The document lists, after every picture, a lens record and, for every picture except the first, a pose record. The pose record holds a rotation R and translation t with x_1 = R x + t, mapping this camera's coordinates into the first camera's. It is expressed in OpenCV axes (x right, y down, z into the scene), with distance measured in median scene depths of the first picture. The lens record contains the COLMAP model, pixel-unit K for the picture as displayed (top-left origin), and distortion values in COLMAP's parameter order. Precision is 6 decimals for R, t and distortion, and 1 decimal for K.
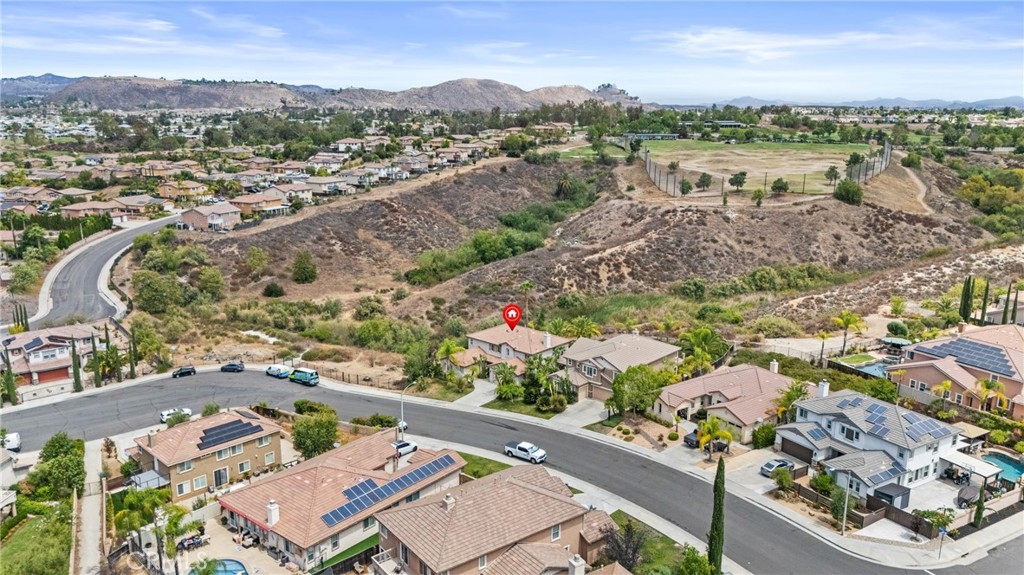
lens RADIAL K [[753.2, 0, 512.0], [0, 753.2, 287.5], [0, 0, 1]] dist [0.109330, -0.150509]
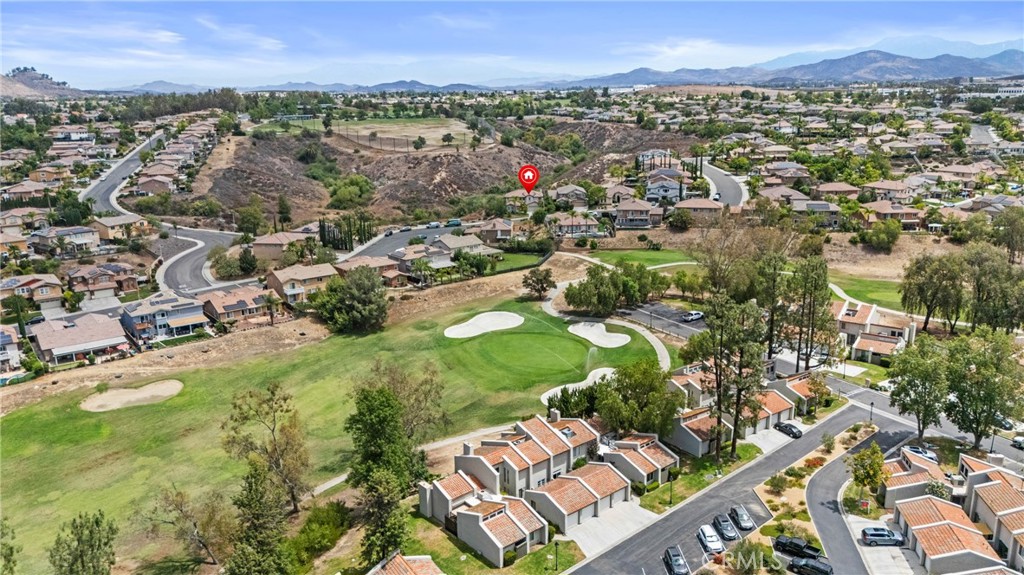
lens RADIAL K [[753.2, 0, 512.0], [0, 753.2, 287.5], [0, 0, 1]] dist [0.109330, -0.150509]
pose [[0.753320, -0.182947, 0.631695, -0.771234], [0.170495, 0.982017, 0.081082, 0.075770], [-0.635169, 0.046620, 0.770965, -0.385510]]
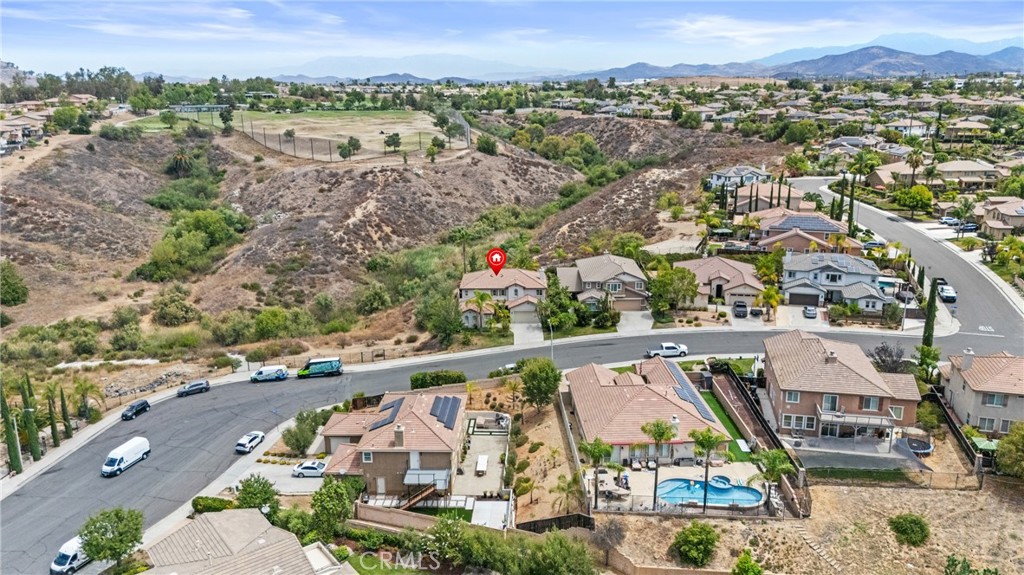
lens RADIAL K [[753.2, 0, 512.0], [0, 753.2, 287.5], [0, 0, 1]] dist [0.109330, -0.150509]
pose [[0.749915, -0.183013, 0.635715, -0.319419], [0.164814, 0.982357, 0.088385, -0.006813], [-0.640675, 0.038494, 0.766847, 0.095477]]
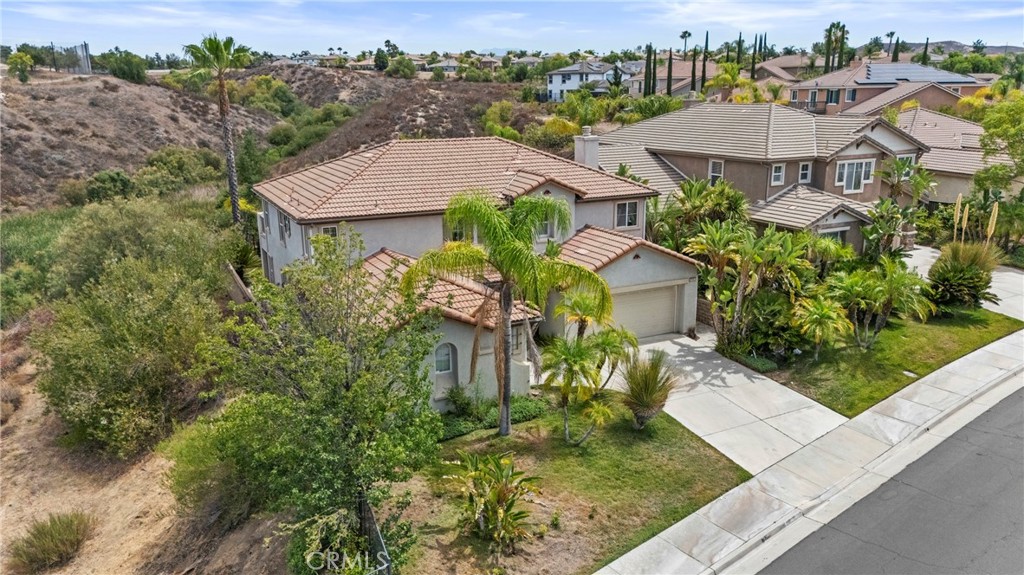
lens RADIAL K [[754.8, 0, 512.0], [0, 754.8, 287.5], [0, 0, 1]] dist [0.075879, -0.077547]
pose [[0.372936, -0.242937, 0.895489, -0.110508], [0.221909, 0.960460, 0.168146, 0.029928], [-0.900930, 0.136010, 0.412100, 0.432763]]
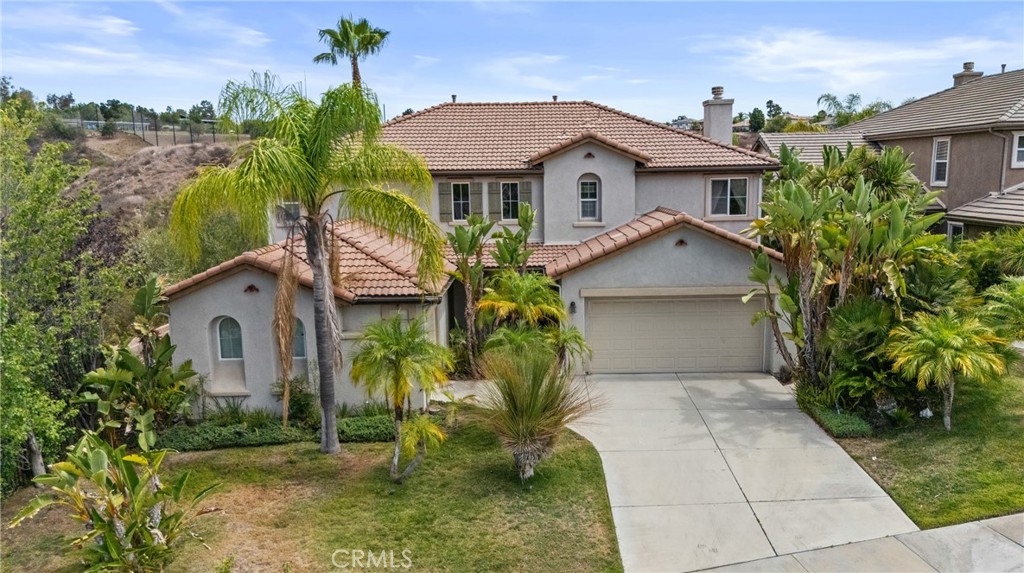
lens RADIAL K [[801.7, 0, 545.4], [0, 801.7, 312.1], [0, 0, 1]] dist [0.062792, -0.052468]
pose [[0.736372, -0.137054, 0.662550, -0.066319], [0.172986, 0.984857, 0.011465, 0.051301], [-0.654089, 0.106170, 0.748930, 0.412853]]
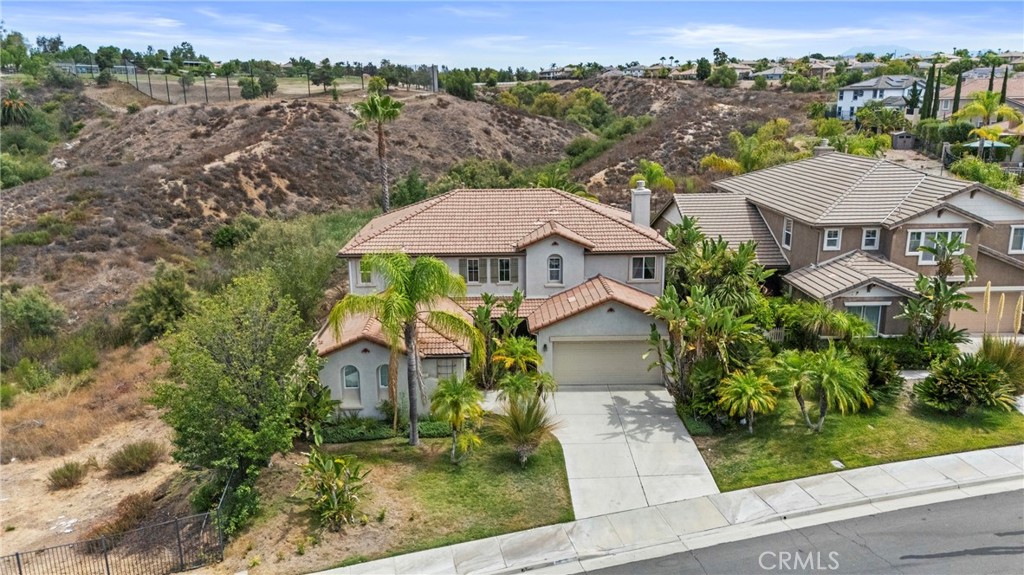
lens RADIAL K [[754.8, 0, 512.0], [0, 754.8, 287.5], [0, 0, 1]] dist [0.075879, -0.077547]
pose [[0.730477, -0.179127, 0.659028, -0.094475], [0.169564, 0.982343, 0.079058, 0.032391], [-0.661553, 0.053997, 0.747952, 0.382034]]
